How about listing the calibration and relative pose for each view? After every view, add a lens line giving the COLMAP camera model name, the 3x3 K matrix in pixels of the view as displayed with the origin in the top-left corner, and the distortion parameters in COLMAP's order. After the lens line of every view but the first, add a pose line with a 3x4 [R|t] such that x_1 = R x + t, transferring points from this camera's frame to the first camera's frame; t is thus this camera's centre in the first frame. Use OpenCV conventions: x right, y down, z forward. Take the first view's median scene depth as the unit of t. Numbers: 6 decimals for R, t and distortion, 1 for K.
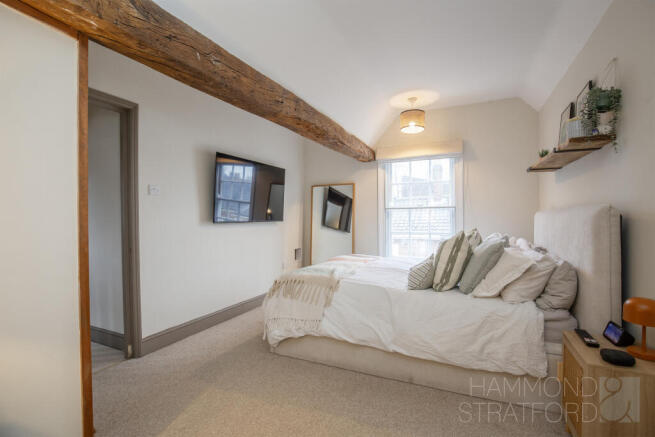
lens RADIAL K [[304.2, 0, 328.9], [0, 304.2, 220.7], [0, 0, 1]] dist [-0.004804, -0.000152]
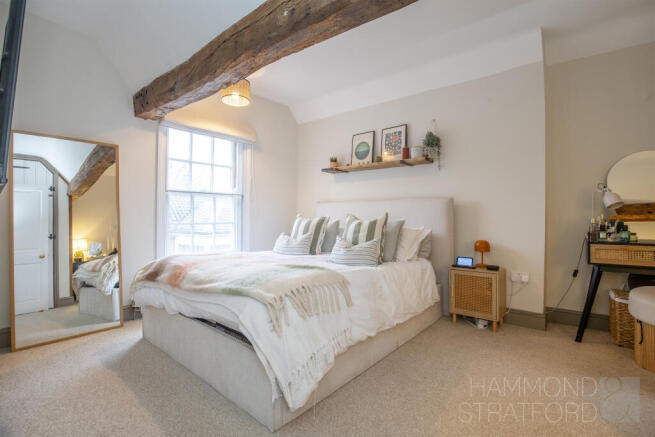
lens RADIAL K [[304.2, 0, 325.1], [0, 304.2, 223.1], [0, 0, 1]] dist [-0.004804, -0.000152]
pose [[0.255238, -0.001426, 0.966877, -0.609311], [-0.001329, 0.999997, 0.001826, 0.056884], [-0.966877, -0.001751, 0.255236, 0.688266]]
